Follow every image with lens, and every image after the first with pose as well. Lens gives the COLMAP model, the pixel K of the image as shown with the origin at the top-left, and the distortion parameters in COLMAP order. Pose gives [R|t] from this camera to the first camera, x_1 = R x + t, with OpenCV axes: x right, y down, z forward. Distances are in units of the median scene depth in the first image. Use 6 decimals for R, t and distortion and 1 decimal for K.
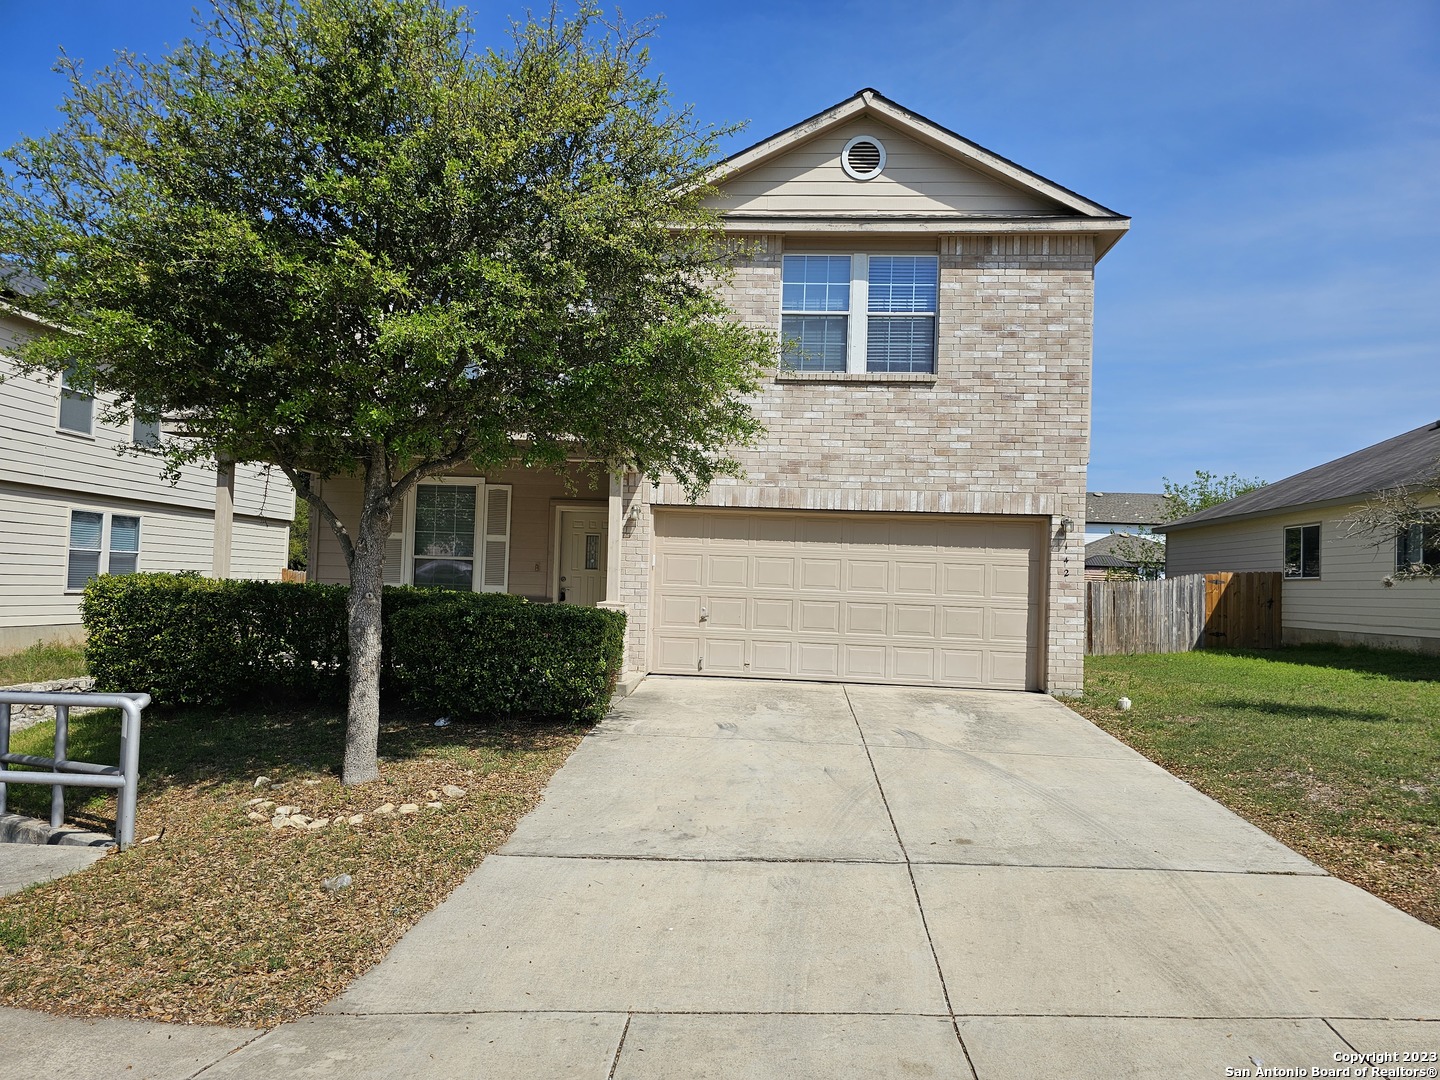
lens RADIAL K [[960.6, 0, 726.8], [0, 960.6, 553.4], [0, 0, 1]] dist [0.060284, -0.057584]
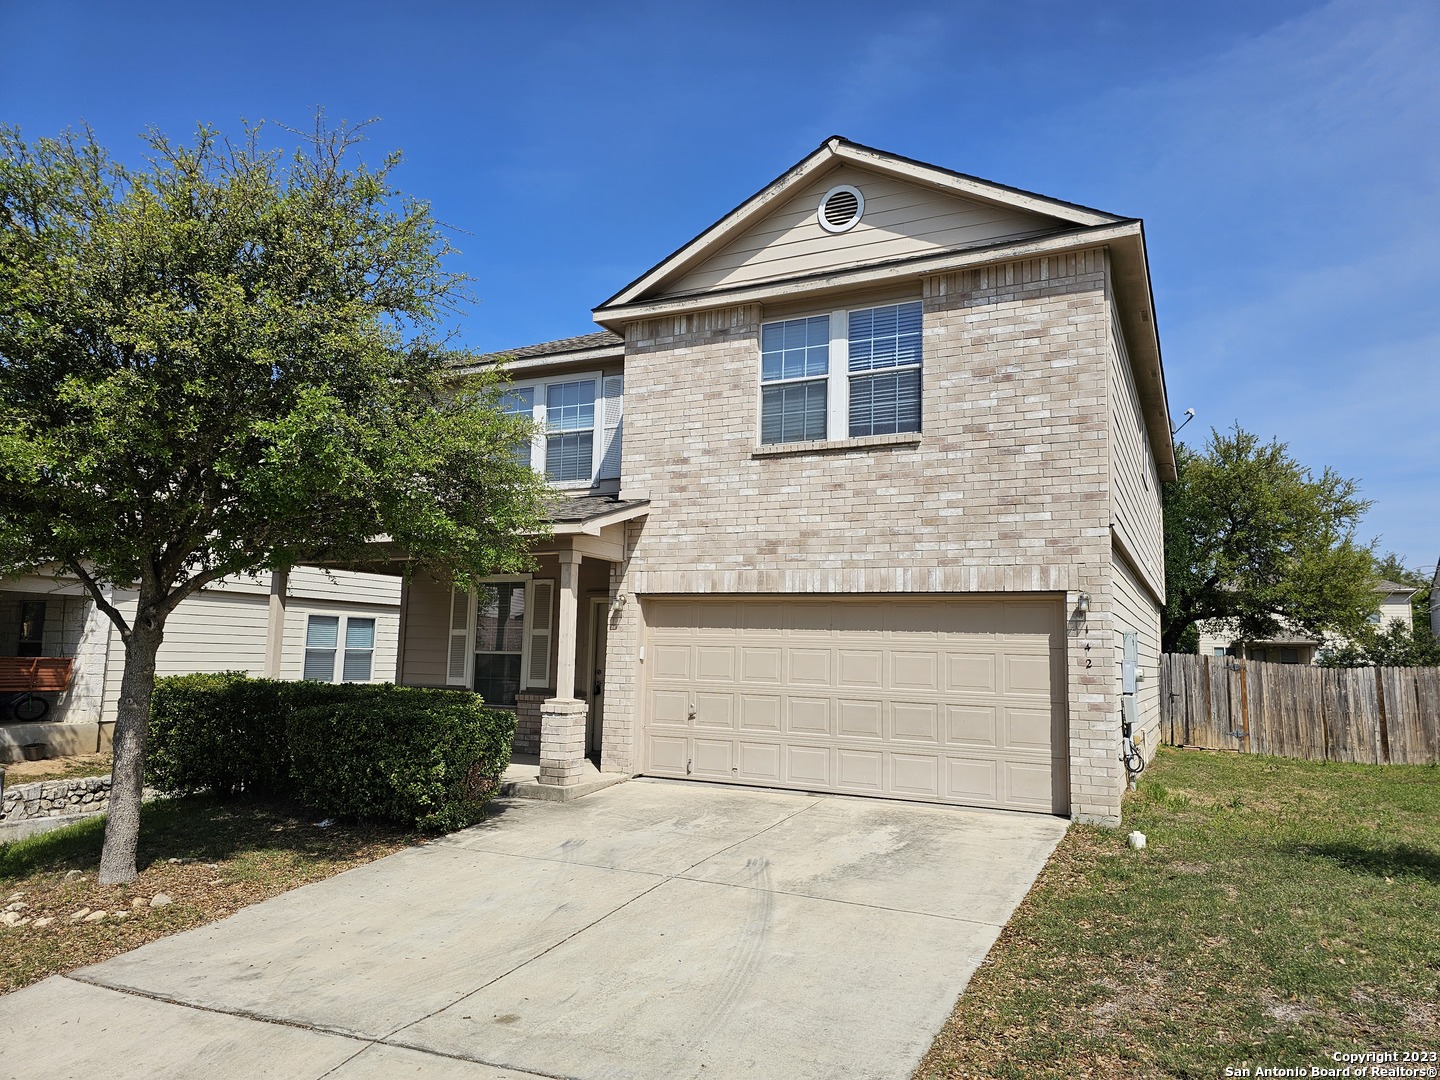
lens RADIAL K [[960.6, 0, 721.4], [0, 960.6, 536.6], [0, 0, 1]] dist [0.060284, -0.057584]
pose [[0.926468, -0.058632, -0.371779, 0.366803], [0.020146, 0.994101, -0.106573, -0.004693], [0.375834, 0.091246, 0.922184, 0.145280]]
